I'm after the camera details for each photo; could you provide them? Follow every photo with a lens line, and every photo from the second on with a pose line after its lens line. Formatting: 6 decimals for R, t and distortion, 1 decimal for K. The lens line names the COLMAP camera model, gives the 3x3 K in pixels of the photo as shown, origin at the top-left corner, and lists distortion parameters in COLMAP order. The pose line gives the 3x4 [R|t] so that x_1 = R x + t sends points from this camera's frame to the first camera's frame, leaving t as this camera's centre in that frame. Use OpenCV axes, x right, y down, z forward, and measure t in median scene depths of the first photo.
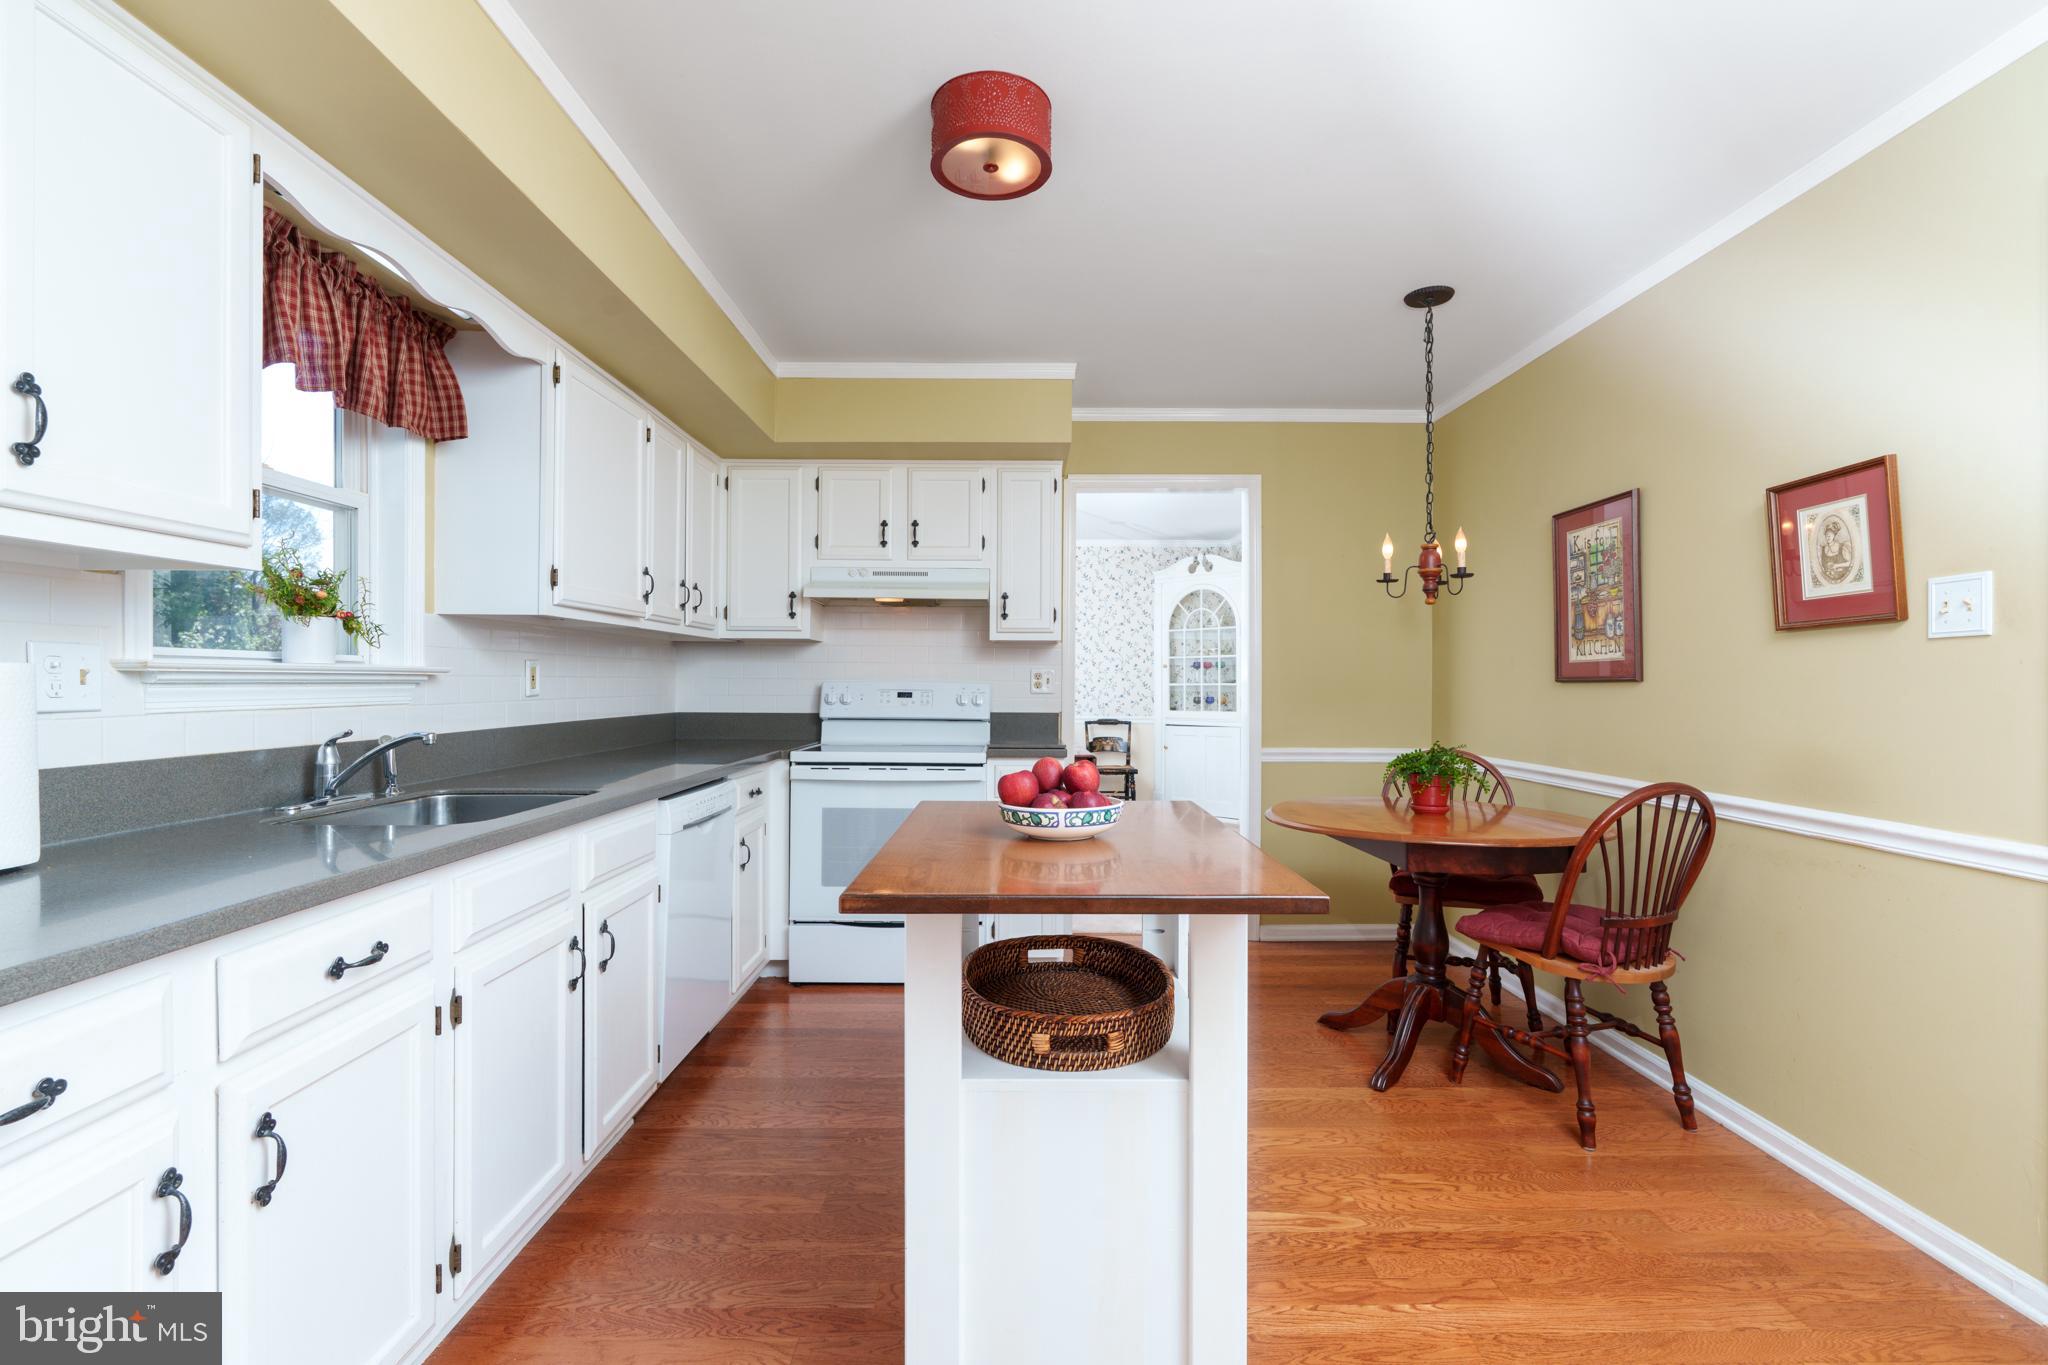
lens RADIAL K [[923.5, 0, 1027.9], [0, 923.5, 678.5], [0, 0, 1]] dist [0.002487, 0.000172]
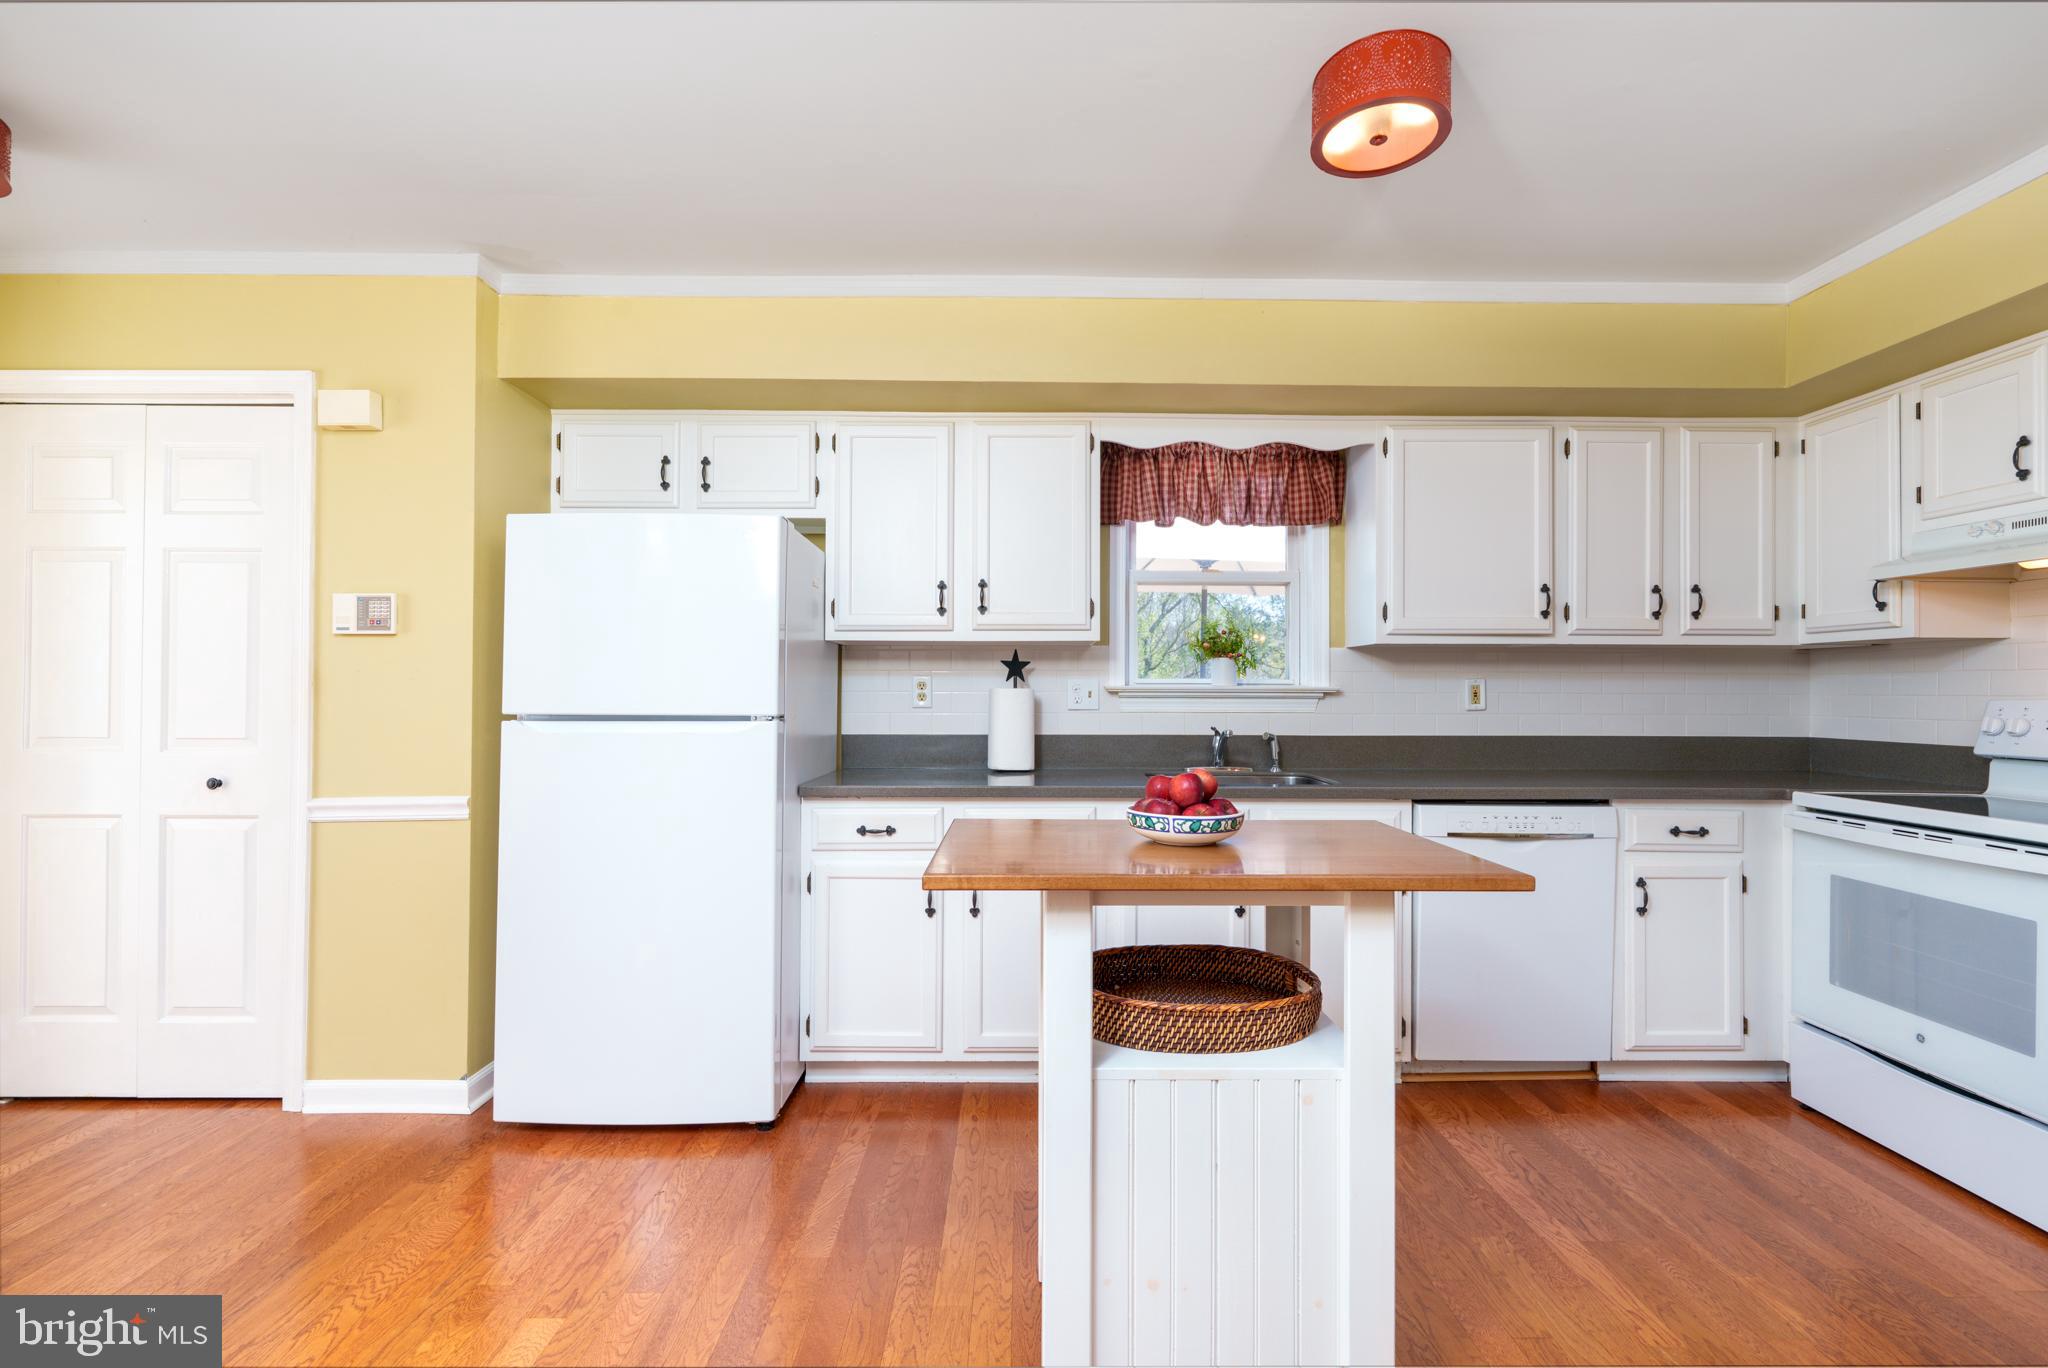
lens RADIAL K [[923.5, 0, 1027.9], [0, 923.5, 680.0], [0, 0, 1]] dist [0.002487, 0.000172]
pose [[-0.004554, -0.017189, -0.999842, 0.785079], [-0.000430, 0.999852, -0.017188, 0.001515], [0.999990, 0.000352, -0.004561, 0.588201]]
